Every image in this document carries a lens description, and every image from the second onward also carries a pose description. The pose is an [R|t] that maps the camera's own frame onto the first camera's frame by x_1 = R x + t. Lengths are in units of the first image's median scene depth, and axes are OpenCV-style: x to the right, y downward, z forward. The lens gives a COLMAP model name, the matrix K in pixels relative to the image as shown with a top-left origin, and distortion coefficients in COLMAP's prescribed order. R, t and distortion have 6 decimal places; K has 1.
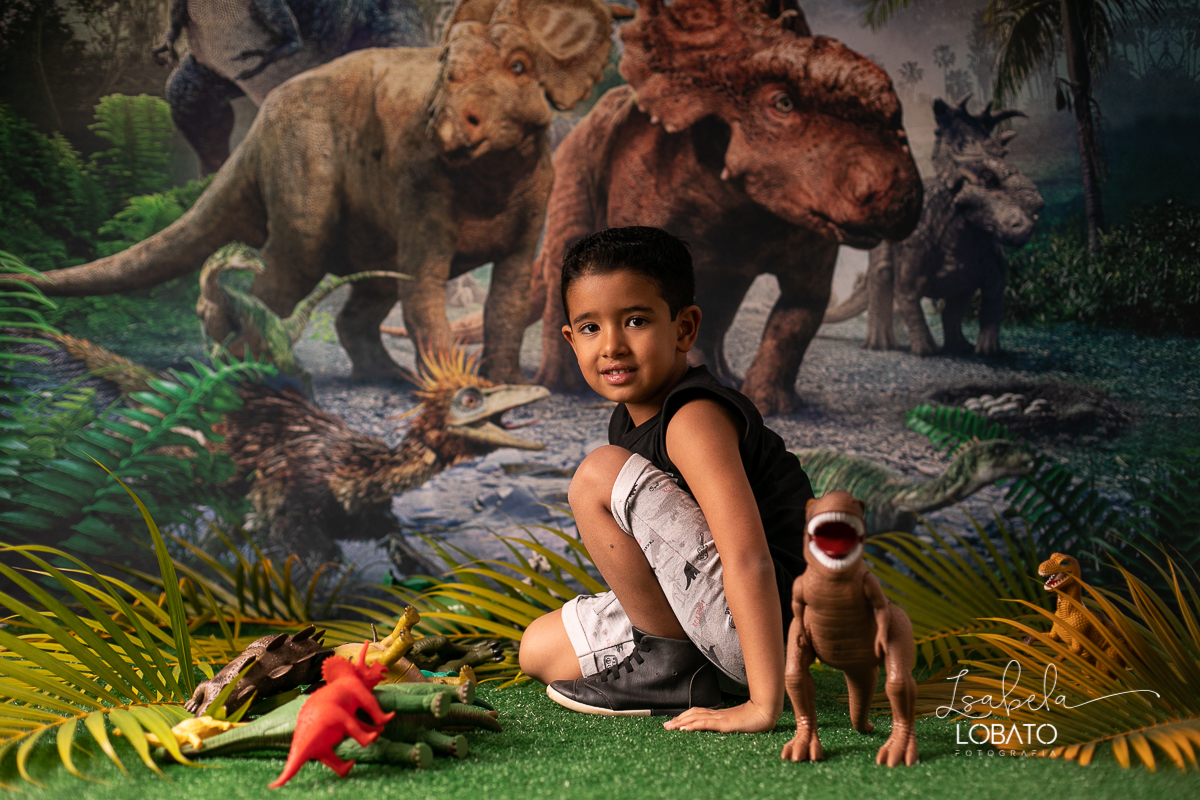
lens RADIAL K [[1754.8, 0, 602.0], [0, 1754.8, 398.4], [0, 0, 1]] dist [-0.136033, 0.050949]
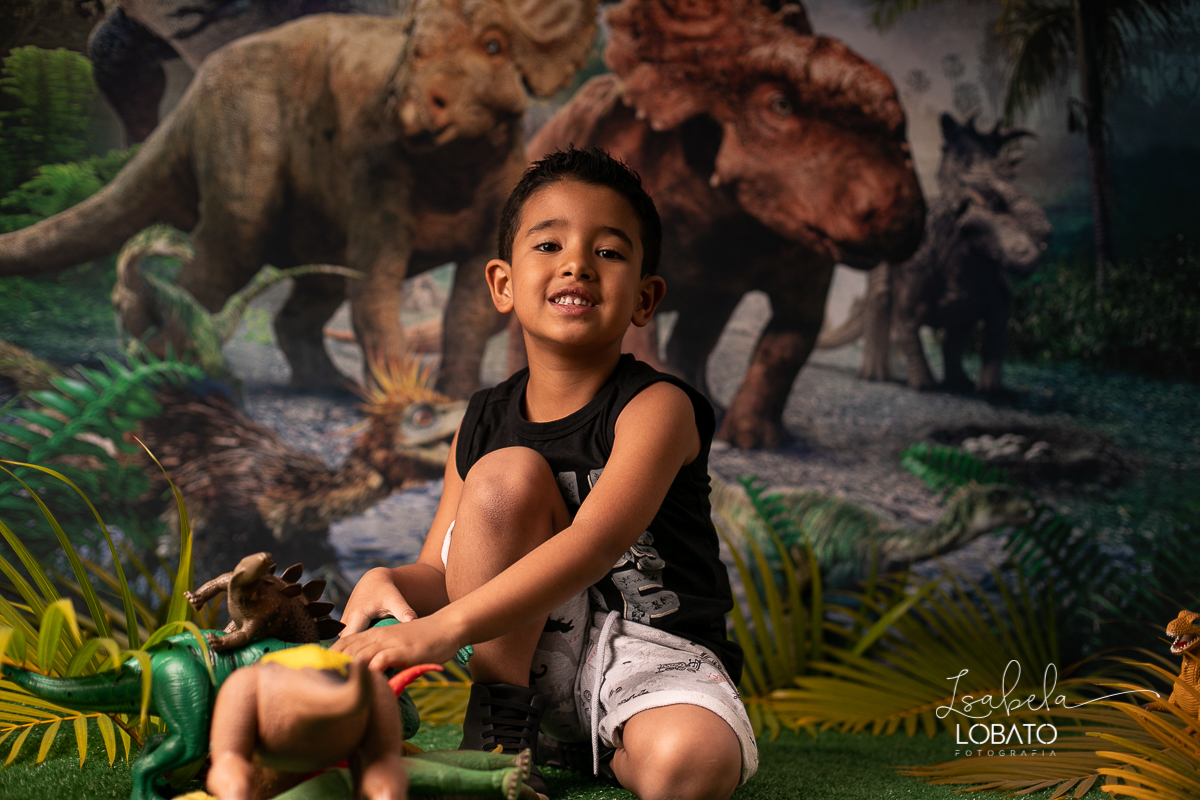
lens RADIAL K [[1754.8, 0, 602.0], [0, 1754.8, 398.4], [0, 0, 1]] dist [-0.136033, 0.050949]
pose [[0.991684, 0.044160, 0.120885, -0.092368], [-0.040983, 0.998749, -0.028639, 0.012878], [-0.121998, 0.023447, 0.992253, 0.113975]]
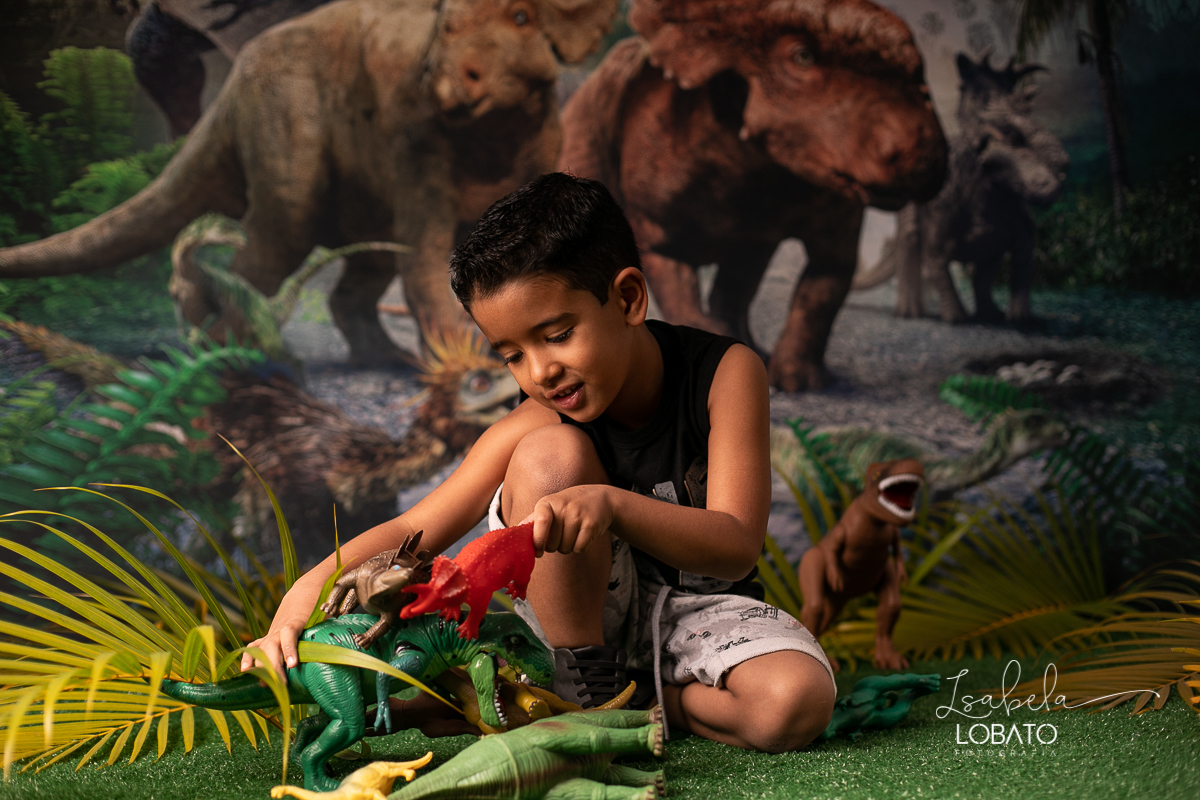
lens RADIAL K [[1754.8, 0, 602.0], [0, 1754.8, 398.4], [0, 0, 1]] dist [-0.136033, 0.050949]
pose [[0.989483, -0.028681, 0.141778, -0.140754], [0.027361, 0.999562, 0.011250, 0.000055], [-0.142039, -0.007253, 0.989834, 0.091990]]
